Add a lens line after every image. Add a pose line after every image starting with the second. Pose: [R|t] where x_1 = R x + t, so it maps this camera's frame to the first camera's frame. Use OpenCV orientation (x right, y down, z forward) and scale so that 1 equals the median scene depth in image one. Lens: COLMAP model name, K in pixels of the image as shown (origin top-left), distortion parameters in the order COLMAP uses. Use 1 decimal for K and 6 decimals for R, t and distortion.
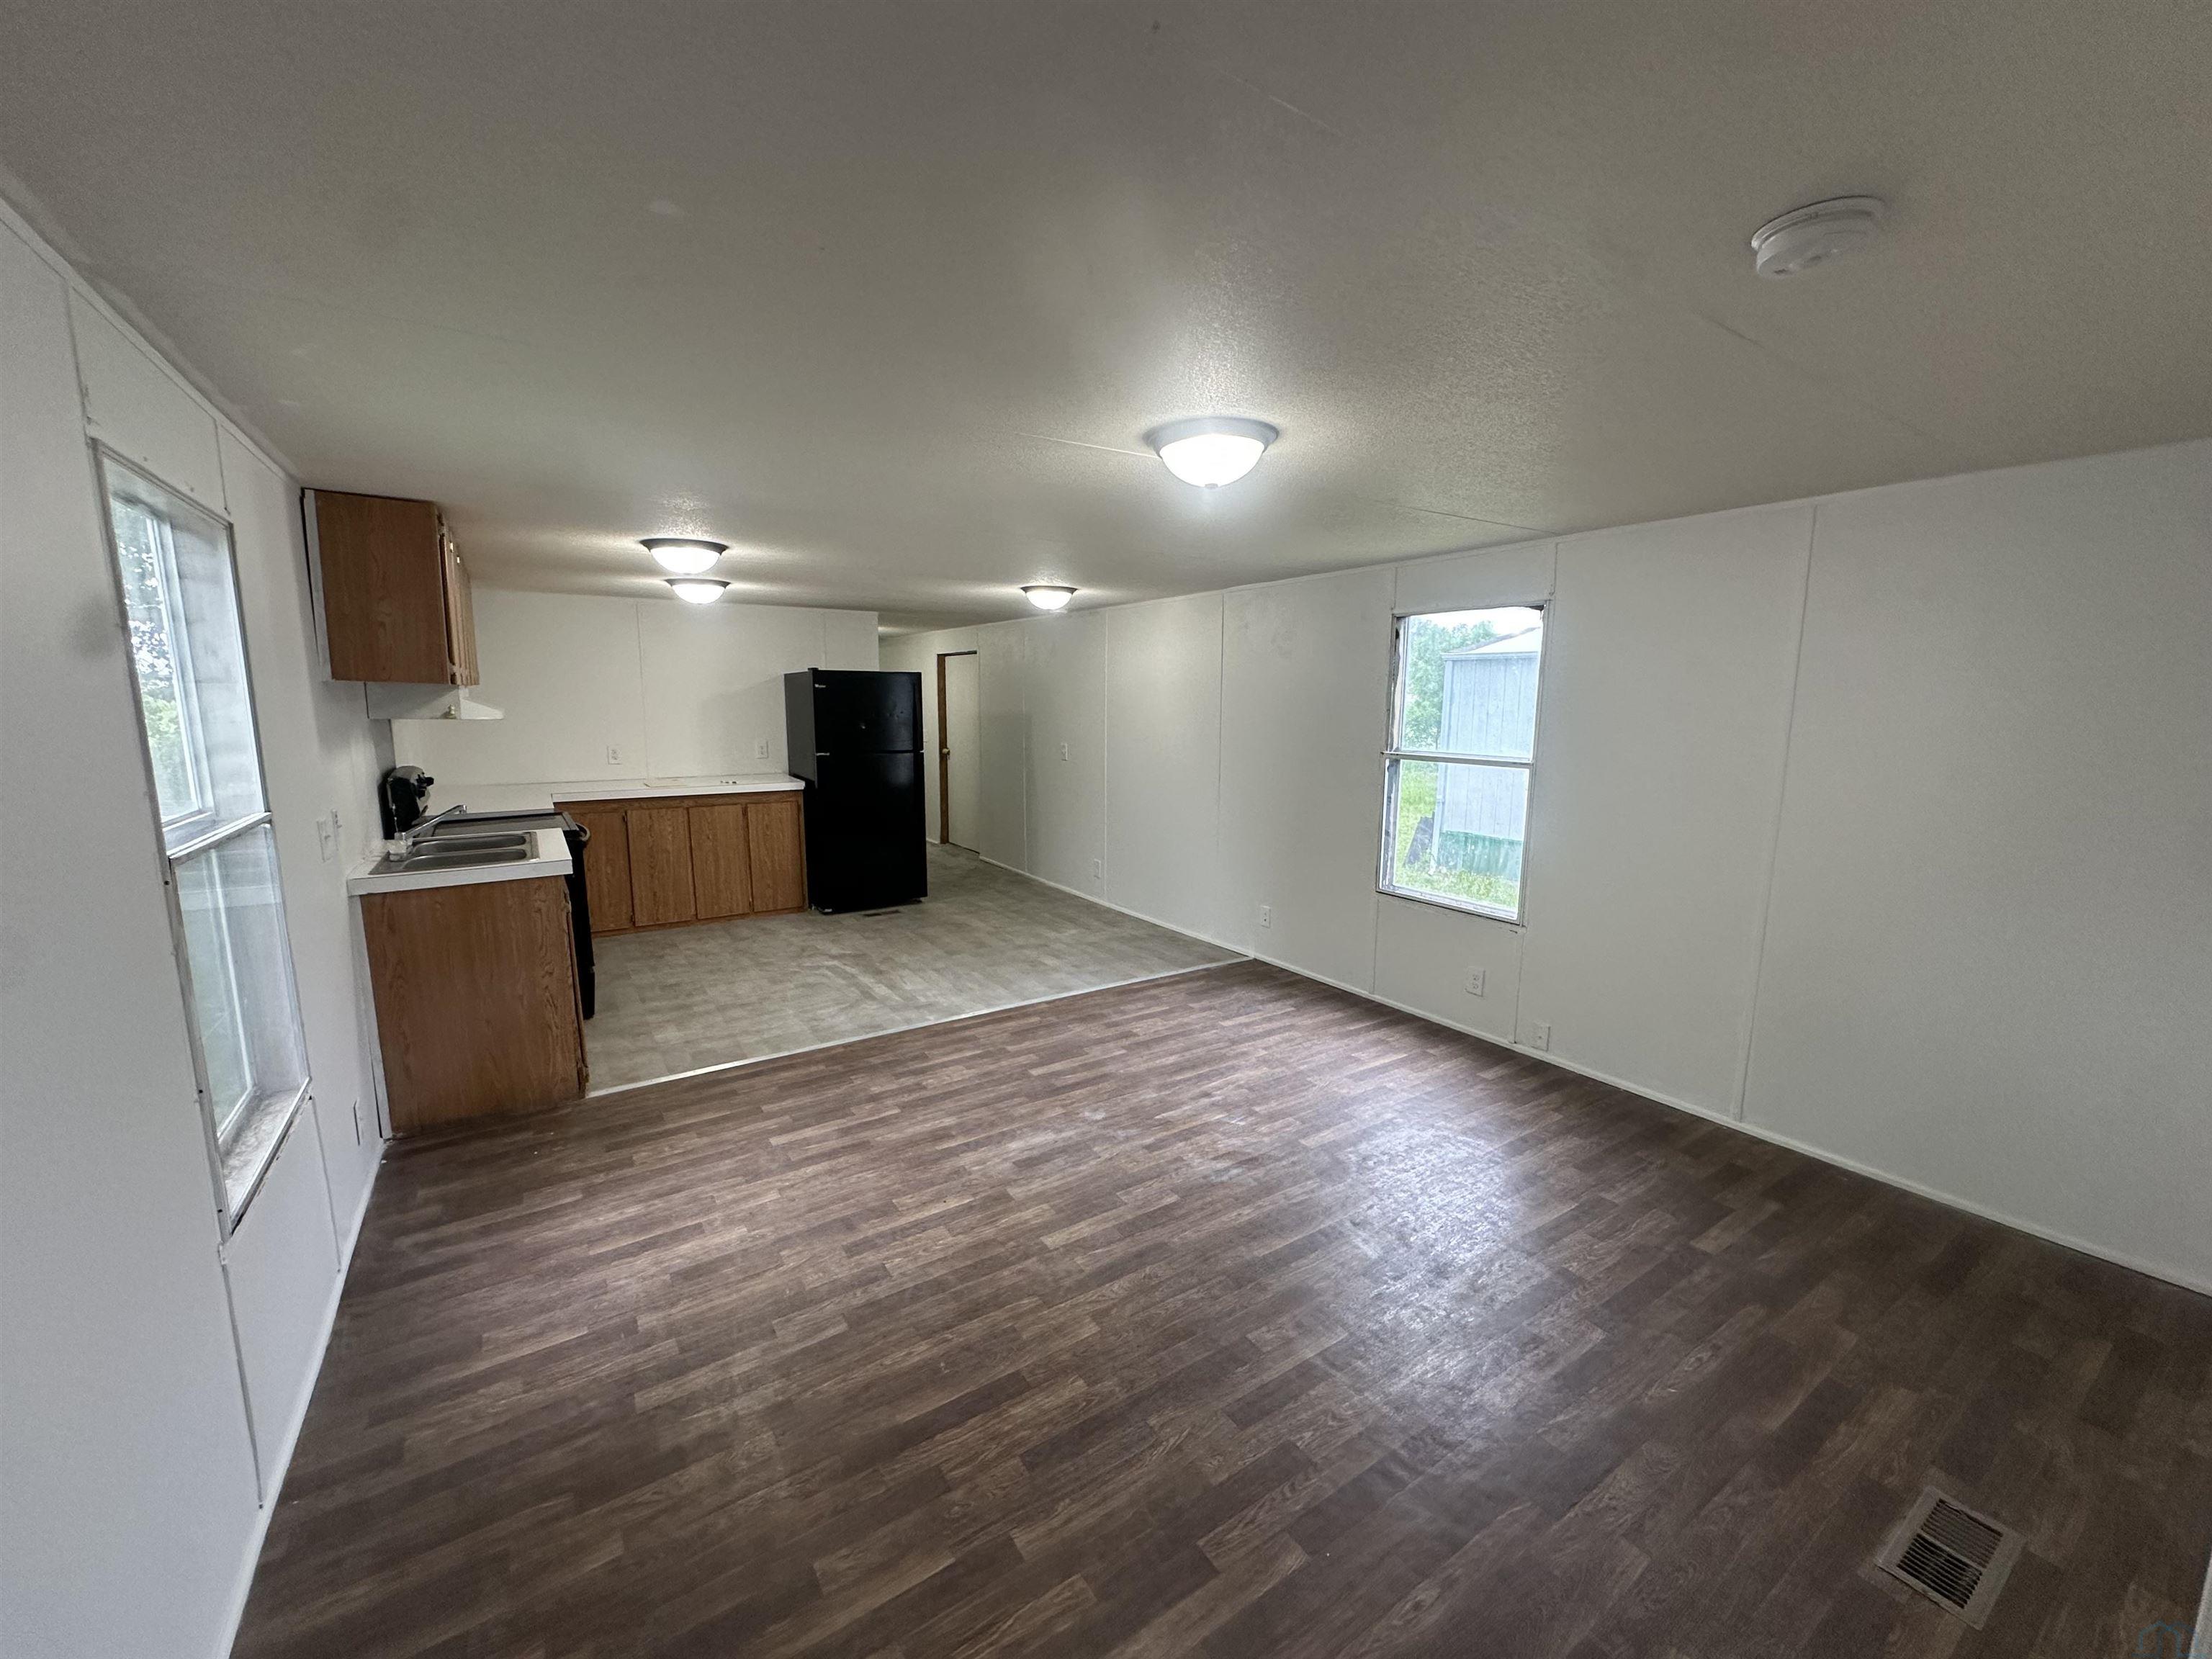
lens RADIAL K [[879.0, 0, 1106.0], [0, 879.0, 829.5], [0, 0, 1]] dist [-0.002901, -0.000216]
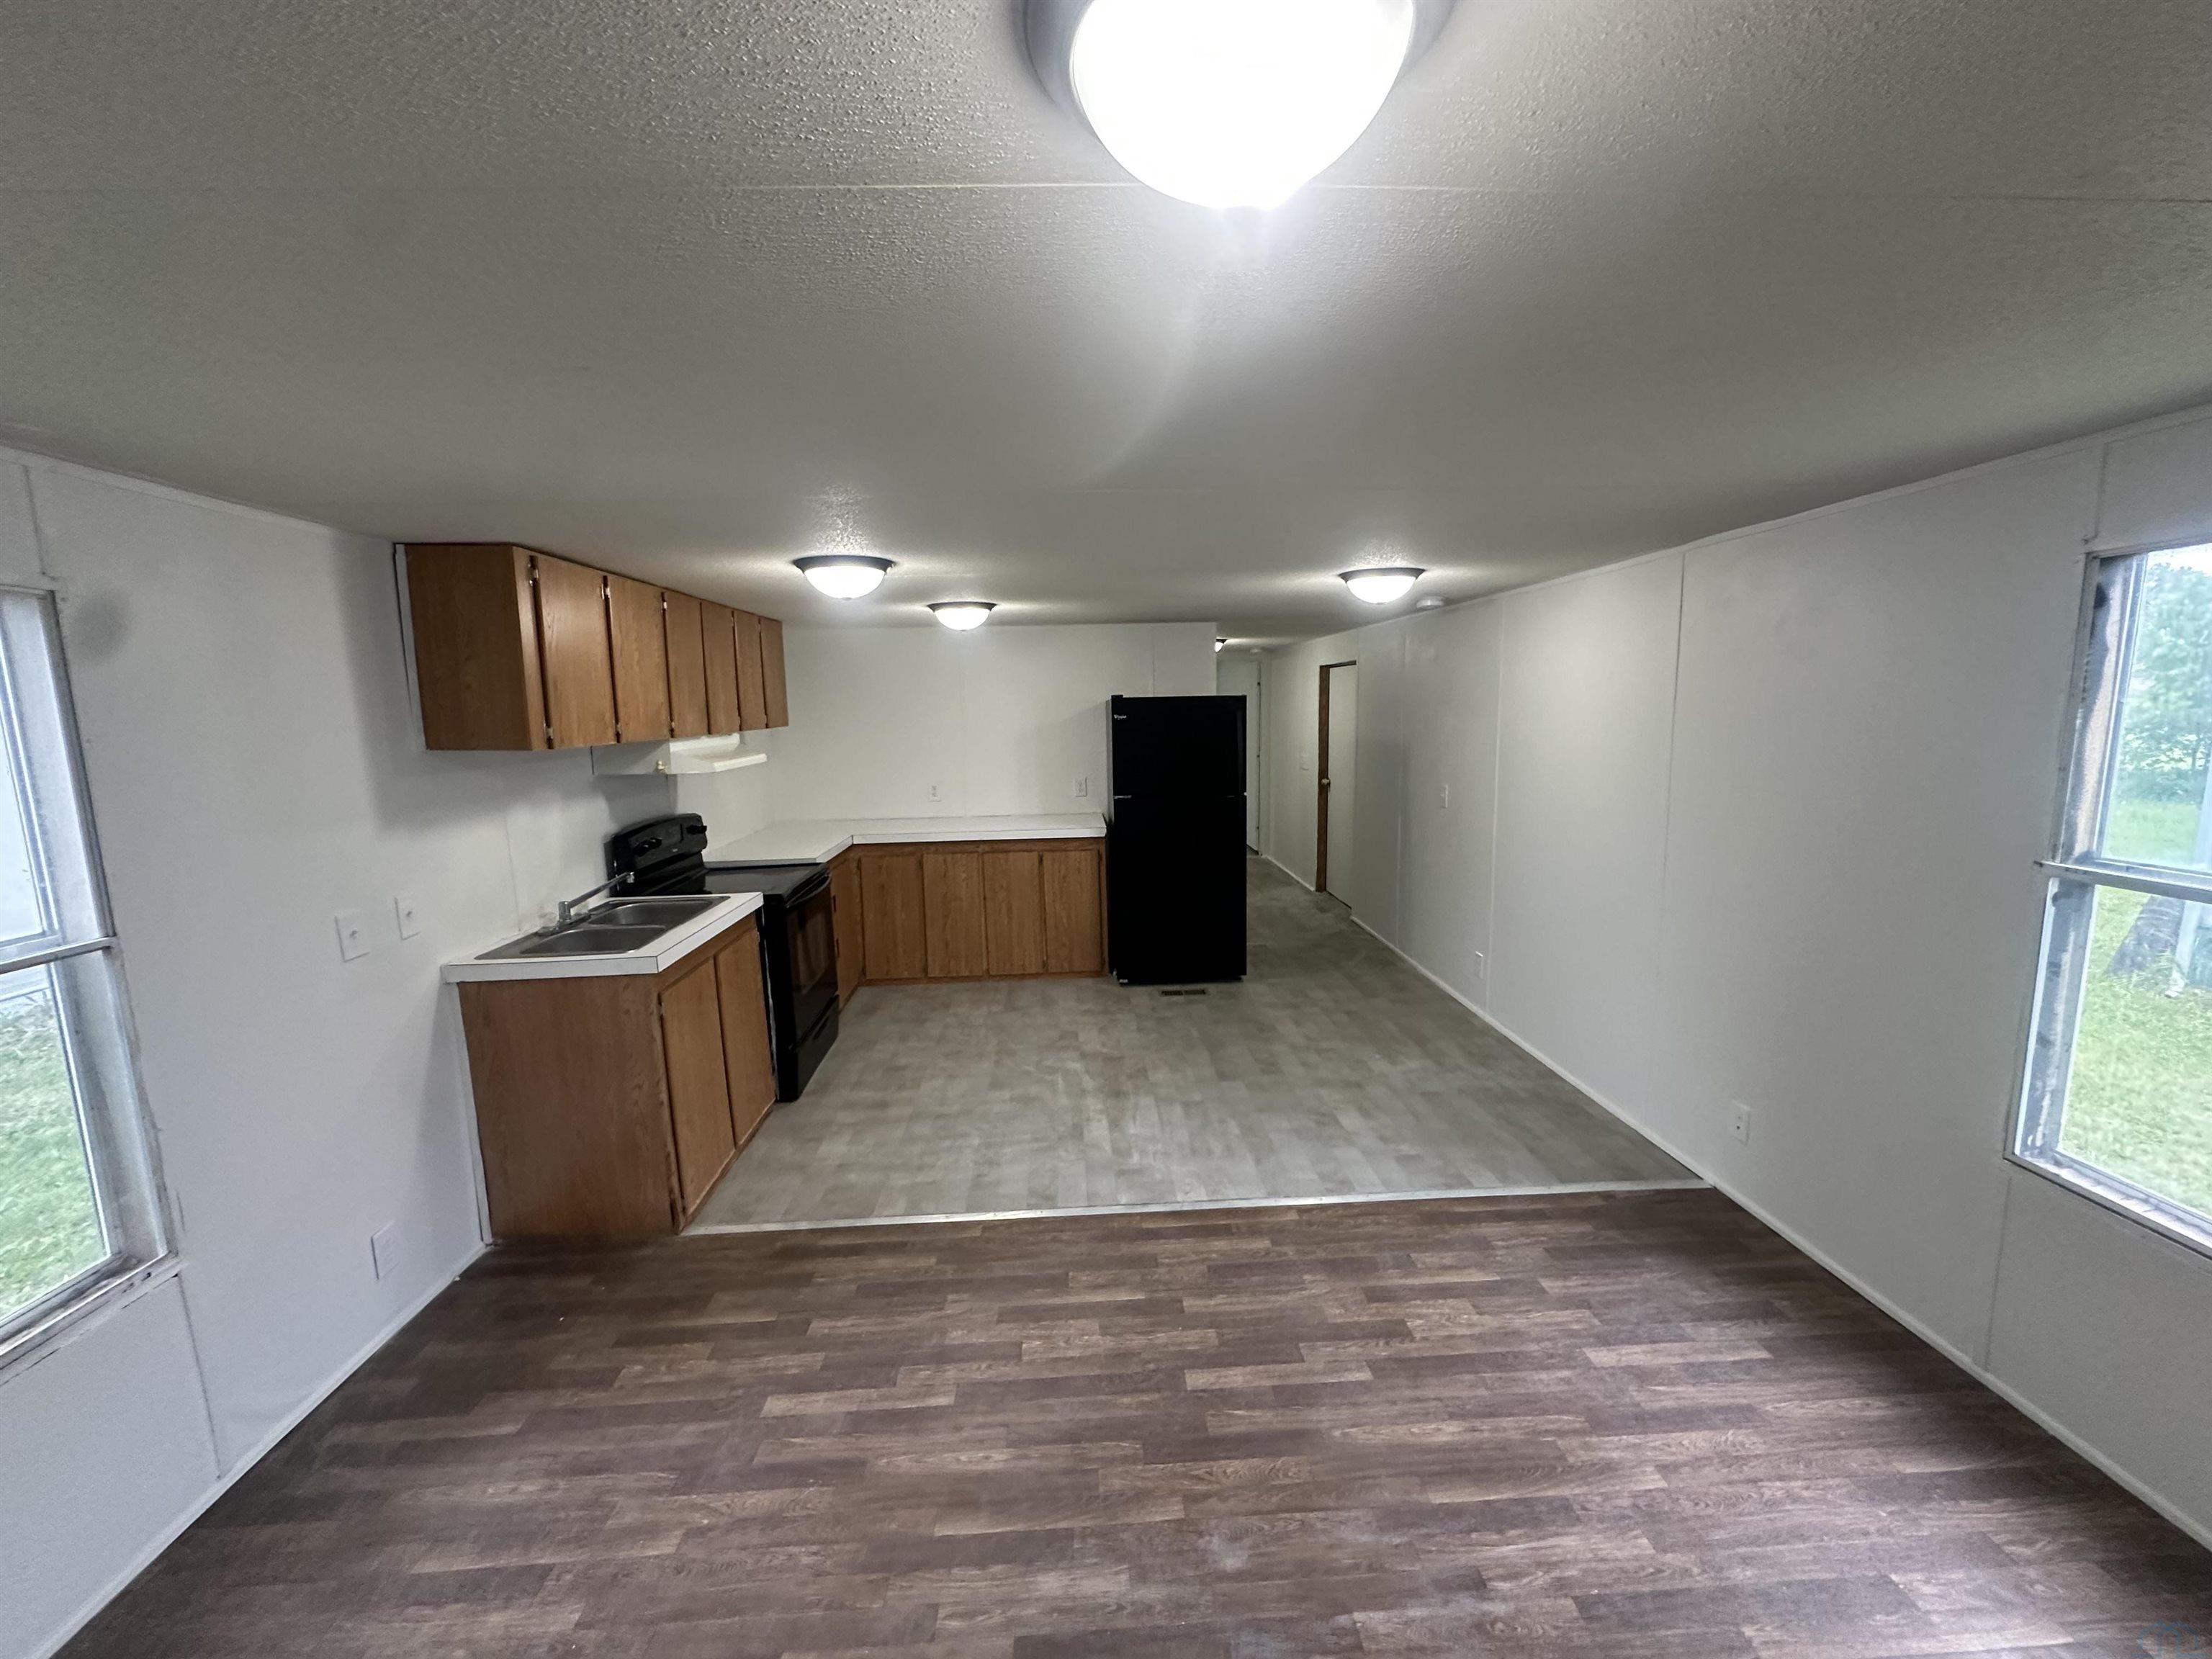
lens RADIAL K [[879.0, 0, 1106.0], [0, 879.0, 829.5], [0, 0, 1]] dist [-0.002901, -0.000216]
pose [[0.861728, 0.047170, -0.505174, 0.134678], [-0.049931, 0.998720, 0.008081, -0.089341], [0.504908, 0.018261, 0.862980, 0.389366]]
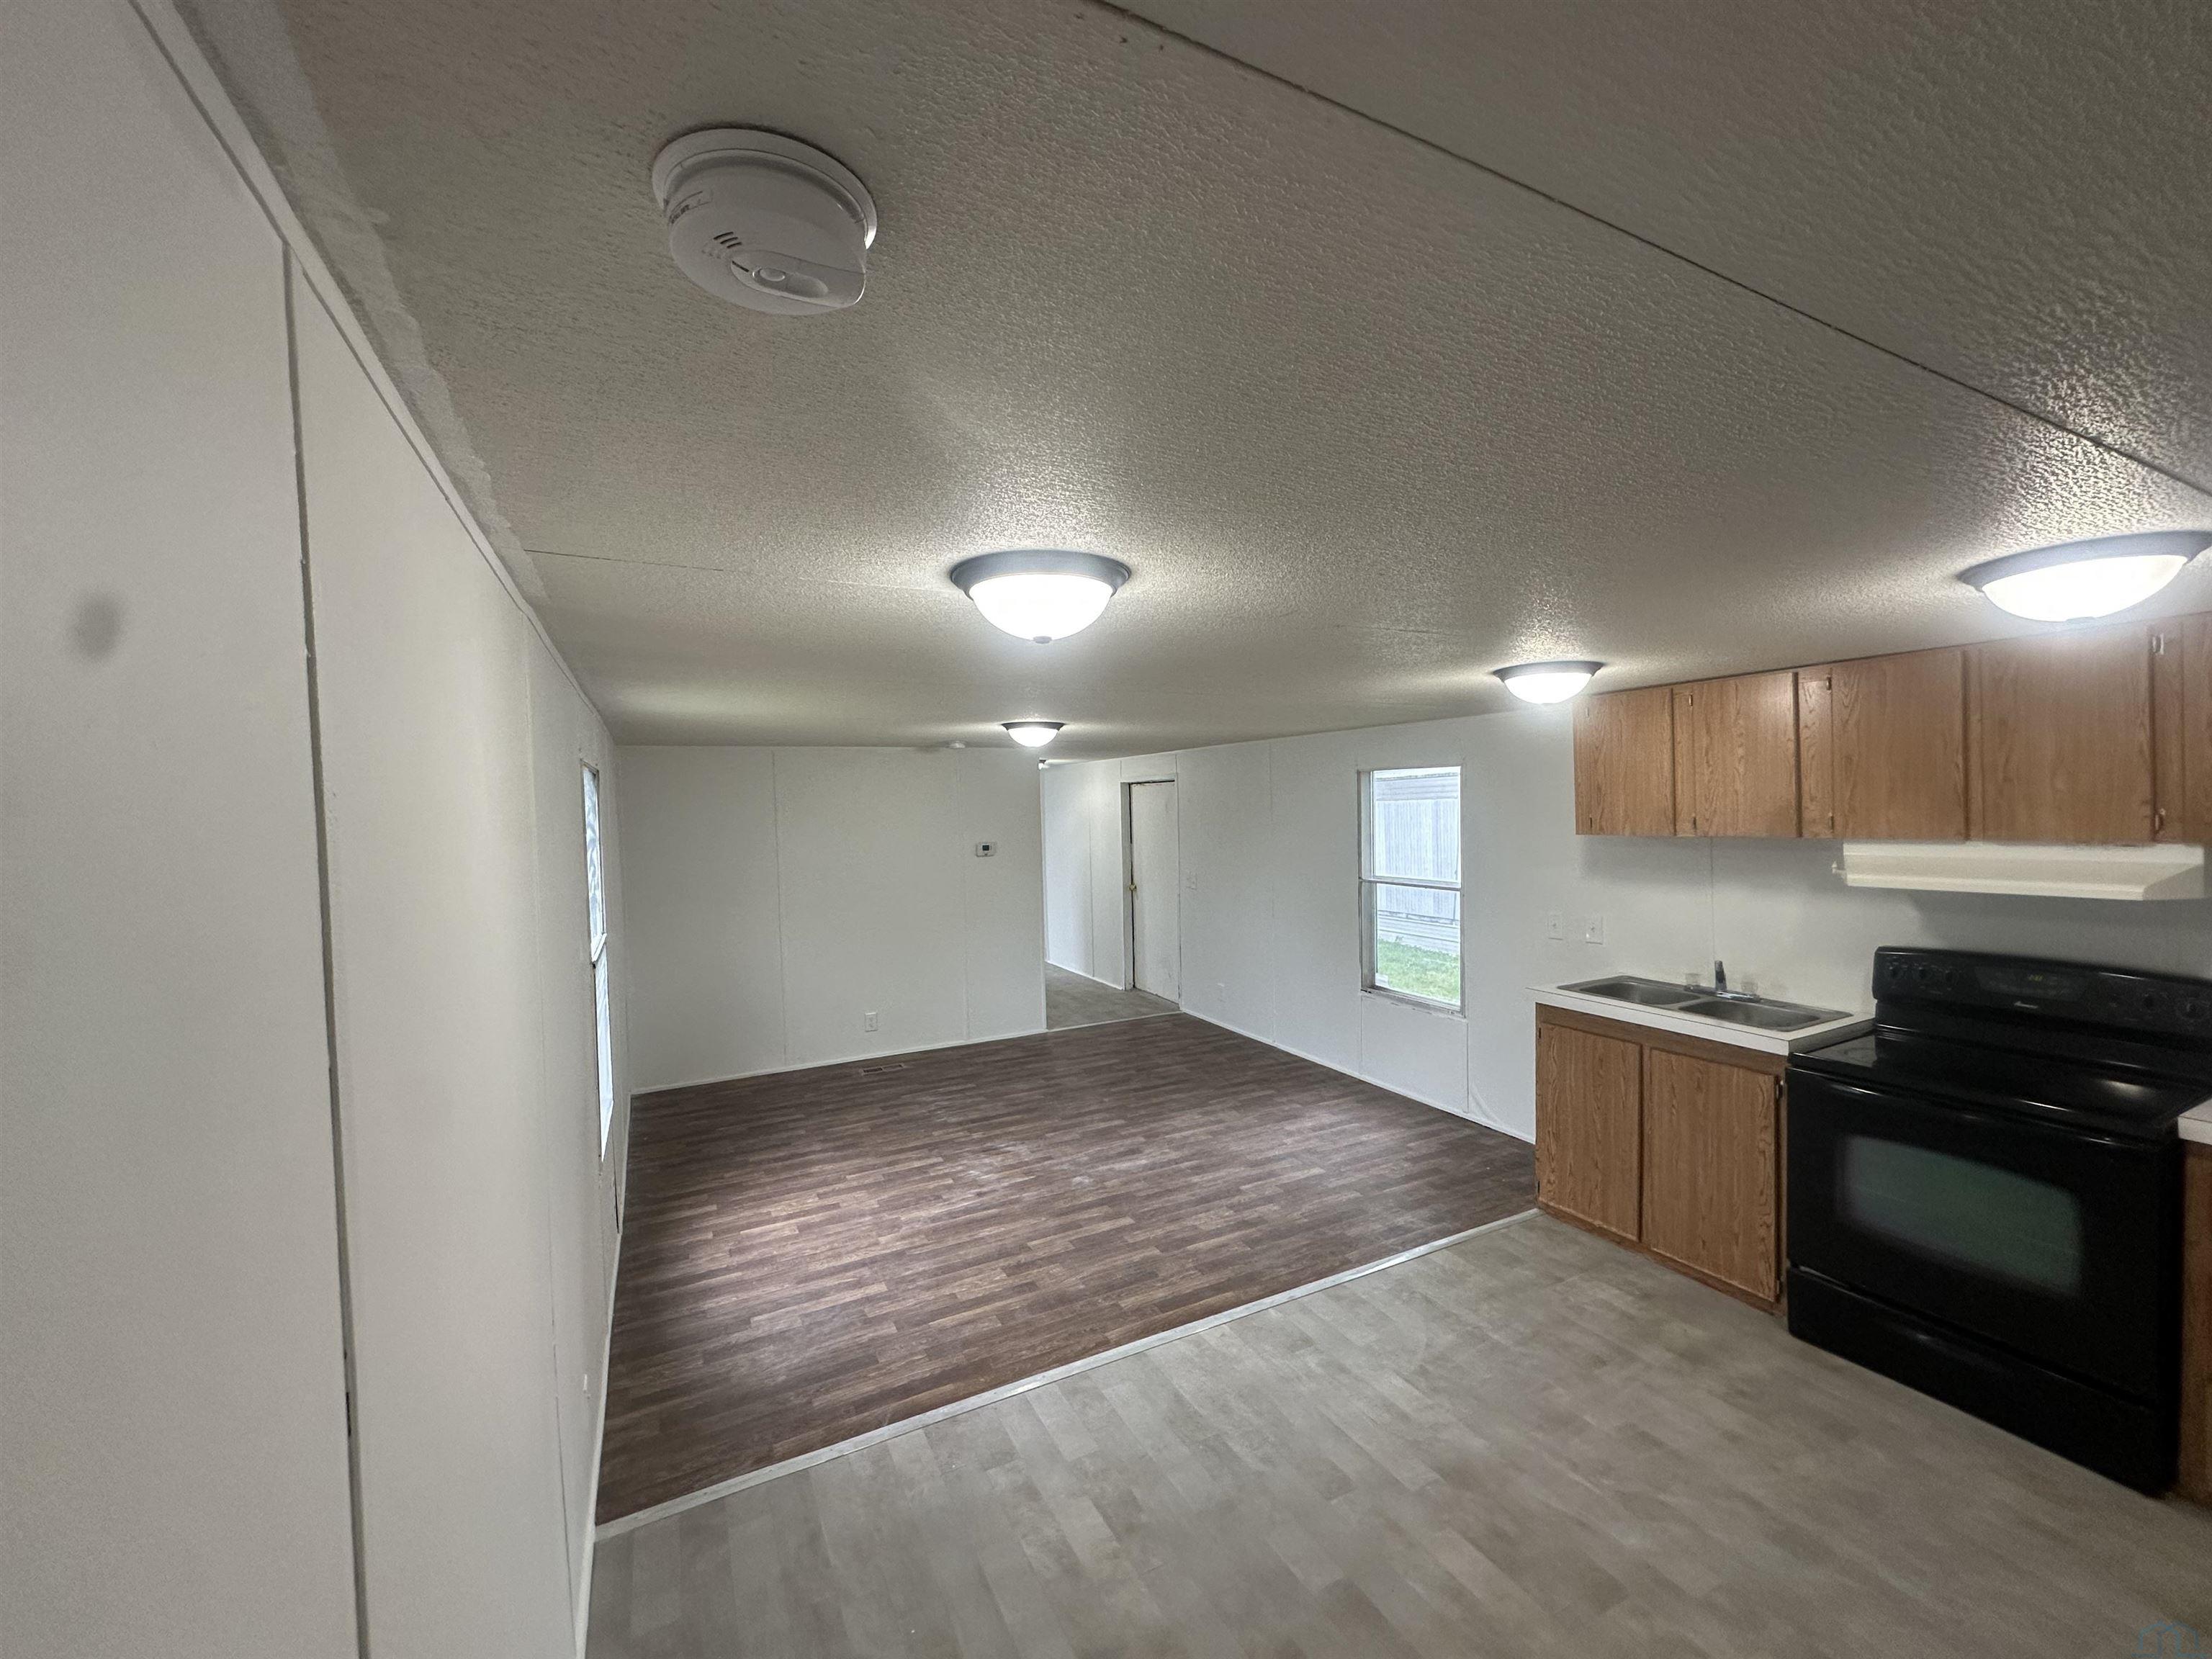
lens RADIAL K [[879.0, 0, 1106.0], [0, 879.0, 829.5], [0, 0, 1]] dist [-0.002901, -0.000216]
pose [[-0.993807, 0.016354, 0.109912, -0.153193], [0.035432, 0.984119, 0.173940, -0.303753], [-0.105322, 0.176757, -0.978603, 1.680861]]
